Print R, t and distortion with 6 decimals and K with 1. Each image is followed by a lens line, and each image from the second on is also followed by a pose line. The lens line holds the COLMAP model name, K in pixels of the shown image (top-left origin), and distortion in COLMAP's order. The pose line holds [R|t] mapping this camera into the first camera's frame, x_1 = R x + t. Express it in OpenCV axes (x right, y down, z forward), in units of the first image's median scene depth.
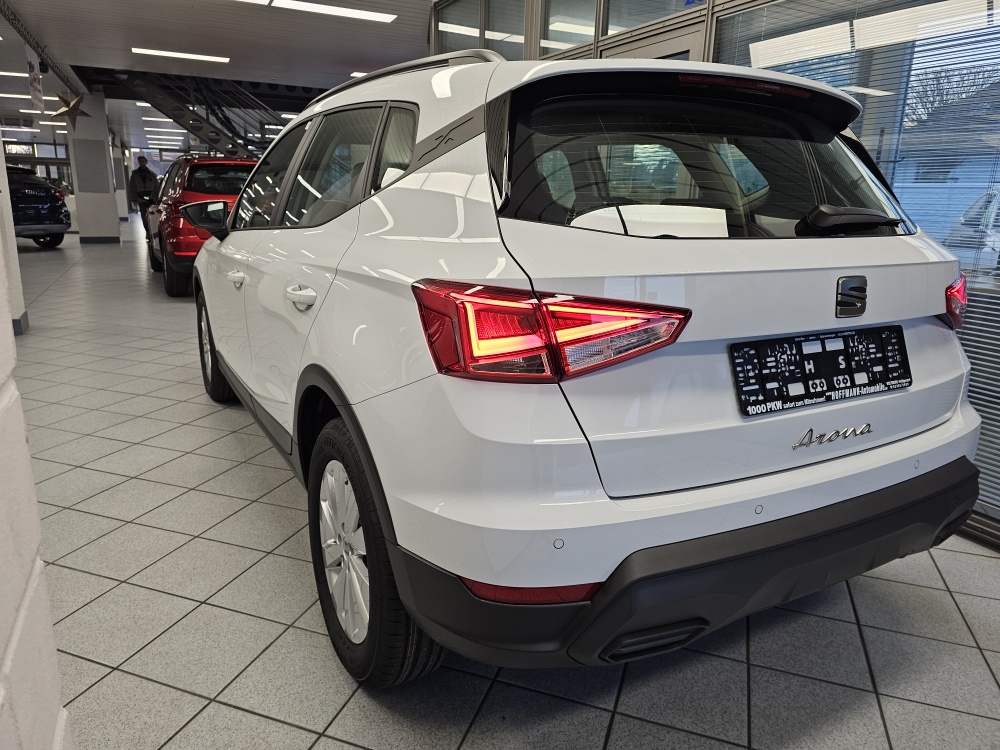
lens RADIAL K [[689.1, 0, 500.0], [0, 689.1, 375.0], [0, 0, 1]] dist [0.036780, -0.000708]
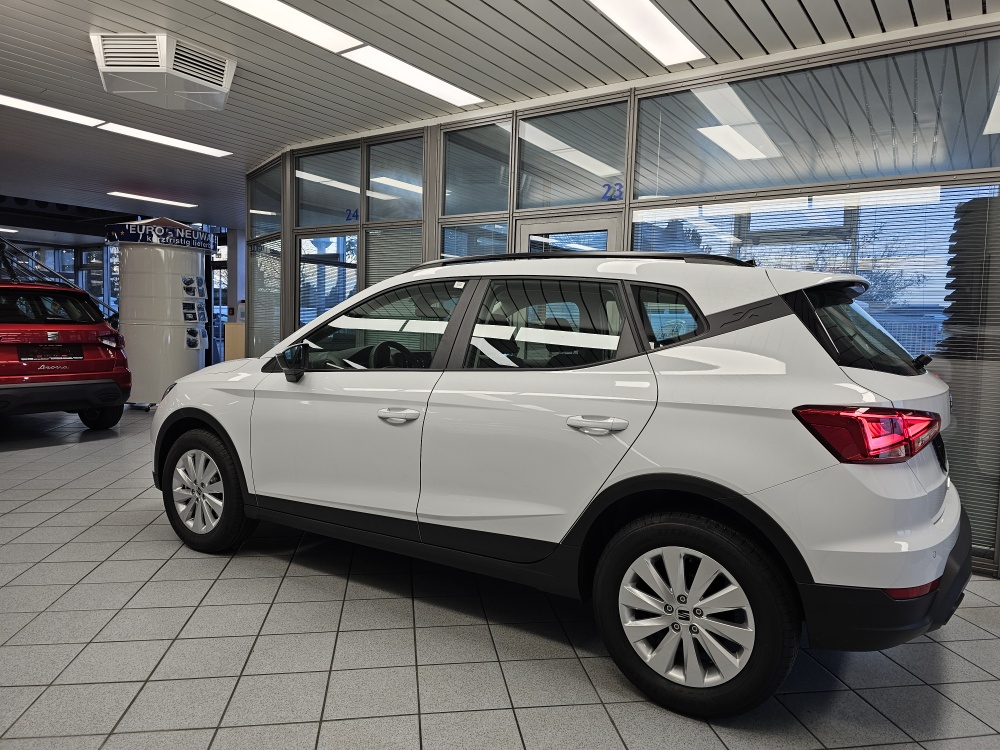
lens RADIAL K [[689.1, 0, 500.0], [0, 689.1, 375.0], [0, 0, 1]] dist [0.036780, -0.000708]
pose [[0.871667, -0.034631, 0.488873, -1.420277], [0.114722, 0.984205, -0.134833, -0.068612], [-0.476482, 0.173614, 0.861872, -0.046854]]
